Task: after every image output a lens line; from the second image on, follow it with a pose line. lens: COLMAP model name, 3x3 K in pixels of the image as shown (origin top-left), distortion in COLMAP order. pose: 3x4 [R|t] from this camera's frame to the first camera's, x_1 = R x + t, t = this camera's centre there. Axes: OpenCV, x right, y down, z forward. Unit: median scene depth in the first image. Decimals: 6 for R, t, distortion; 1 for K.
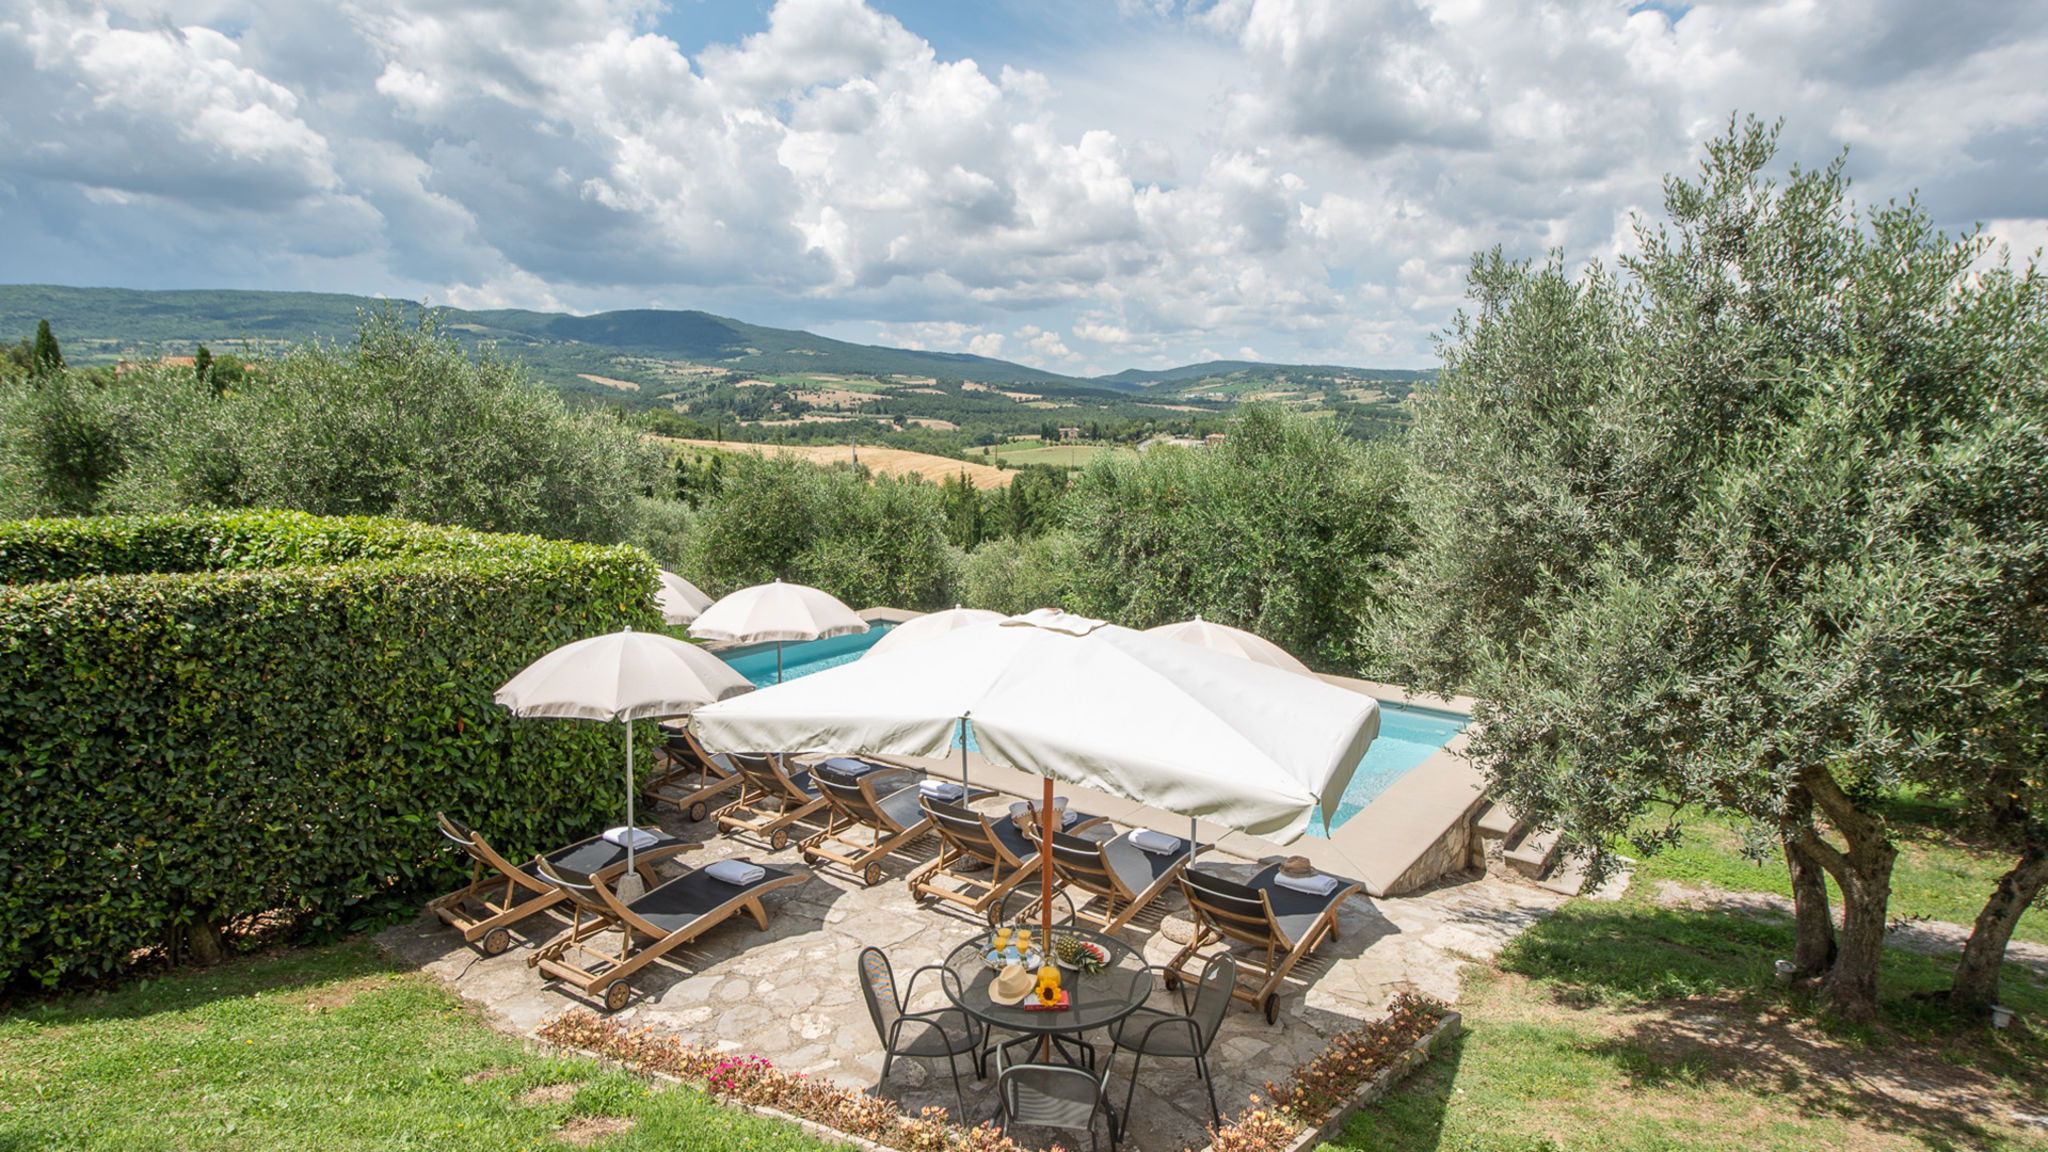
lens RADIAL K [[1093.5, 0, 1025.7], [0, 1093.5, 574.8], [0, 0, 1]] dist [-0.005281, 0.000700]
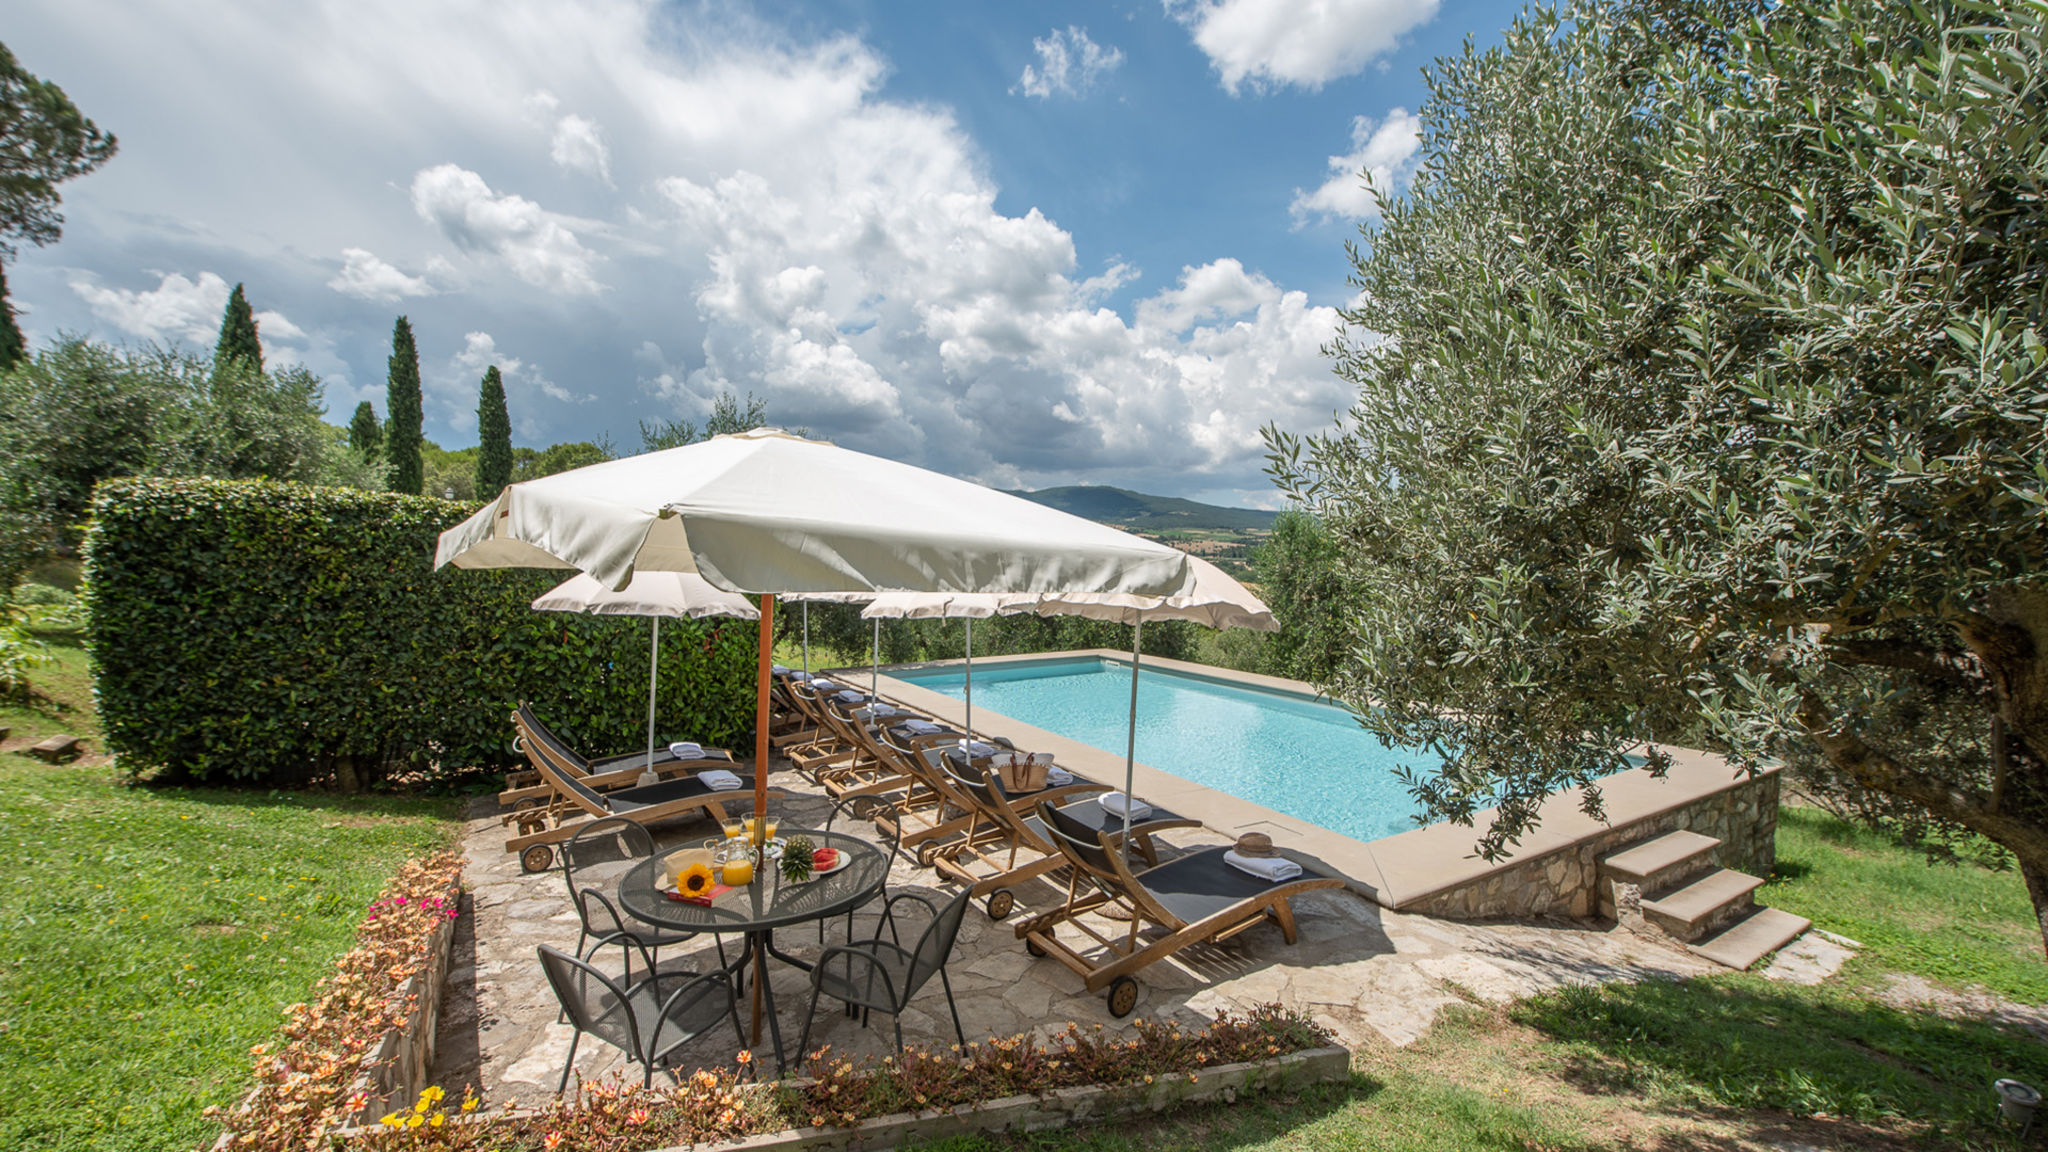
lens RADIAL K [[813.4, 0, 1027.5], [0, 813.4, 576.9], [0, 0, 1]] dist [-0.016262, -0.001873]
pose [[0.926114, 0.009994, -0.377111, 0.295450], [-0.056401, 0.992081, -0.112221, 0.135015], [0.373003, 0.125199, 0.919344, 0.325665]]
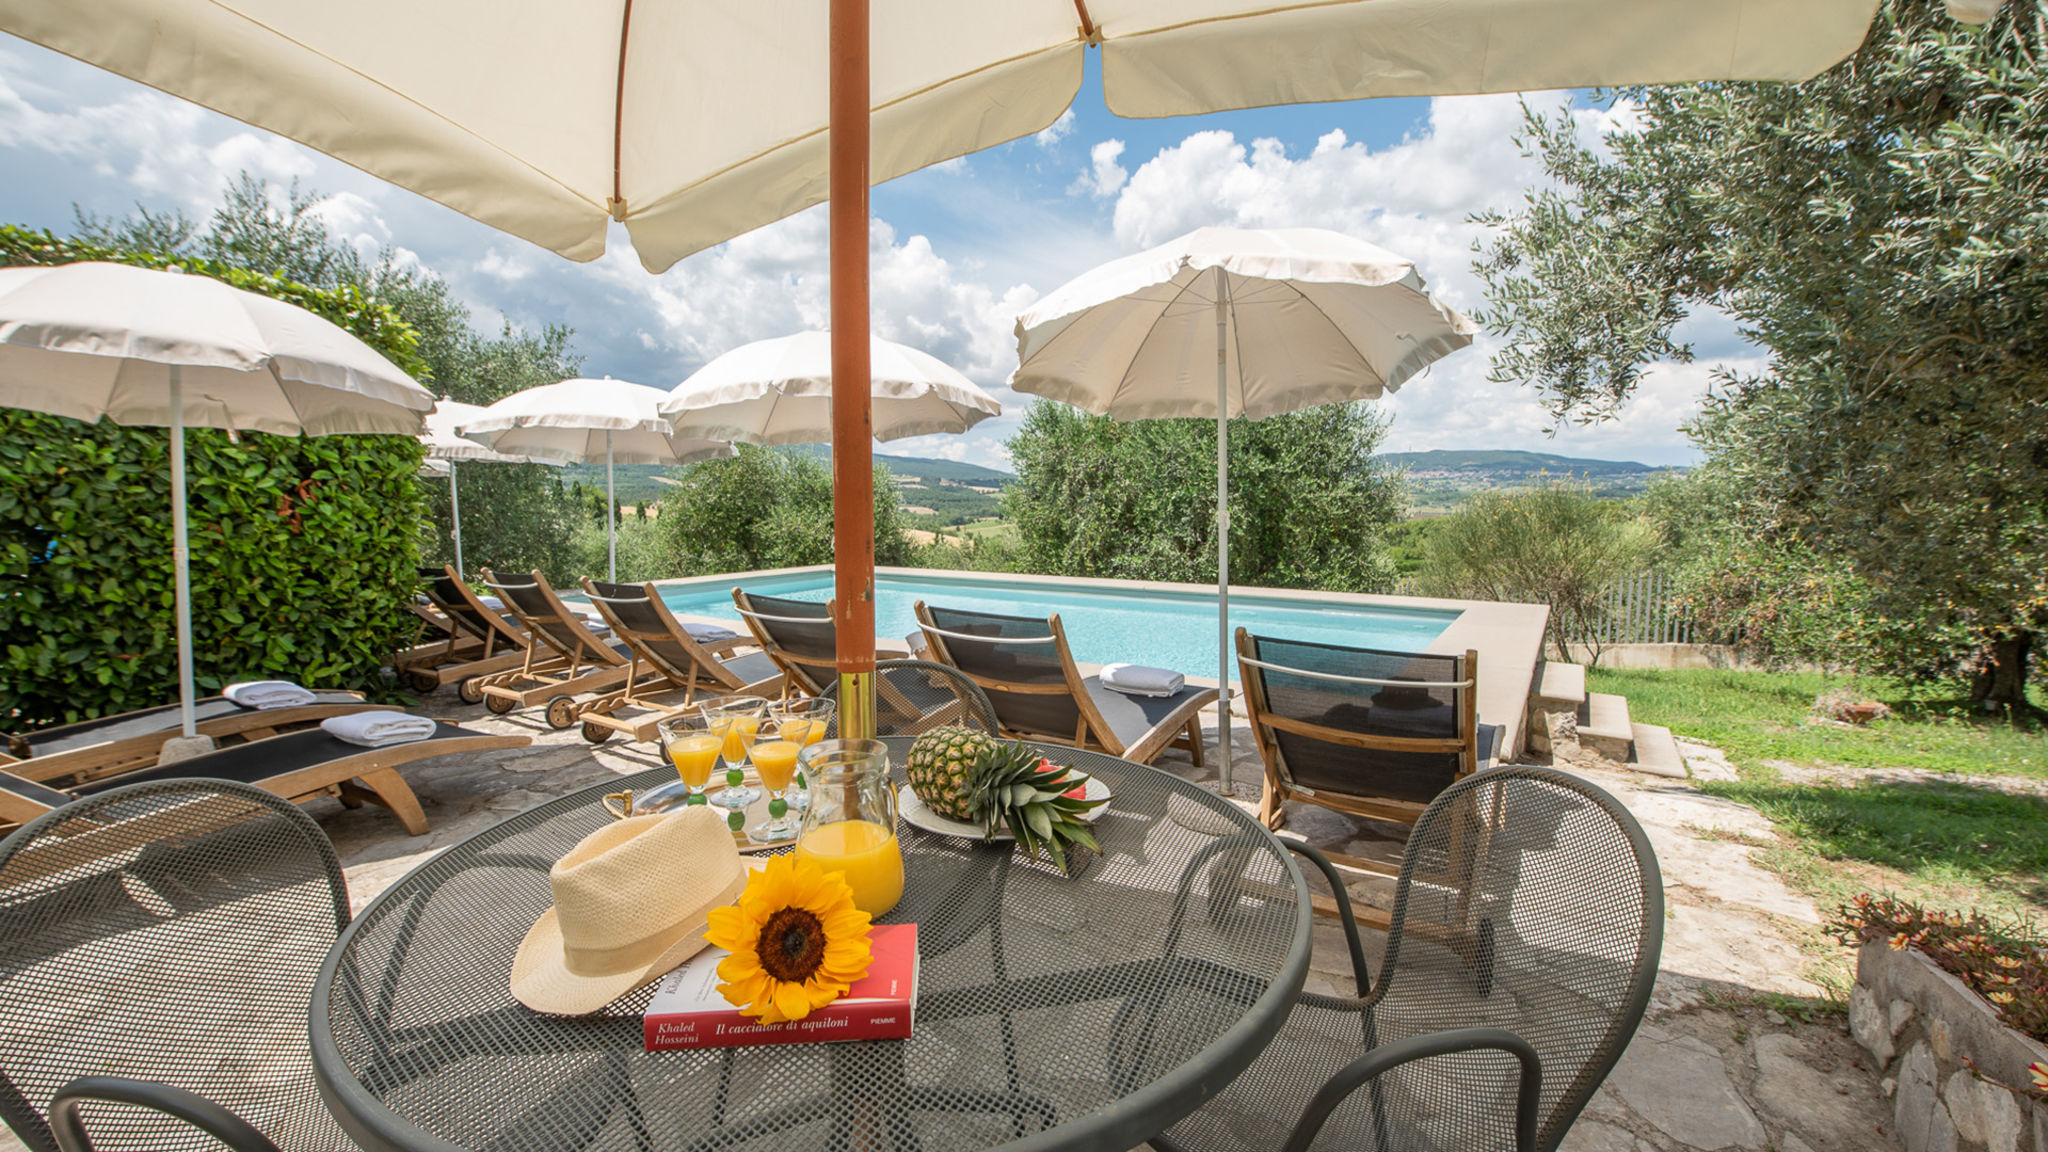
lens RADIAL K [[813.4, 0, 1025.9], [0, 813.4, 583.3], [0, 0, 1]] dist [-0.016262, -0.001873]
pose [[0.998805, -0.016258, 0.046087, 0.032685], [0.018399, 0.998753, -0.046417, 0.208881], [-0.045275, 0.047210, 0.997858, 0.545091]]
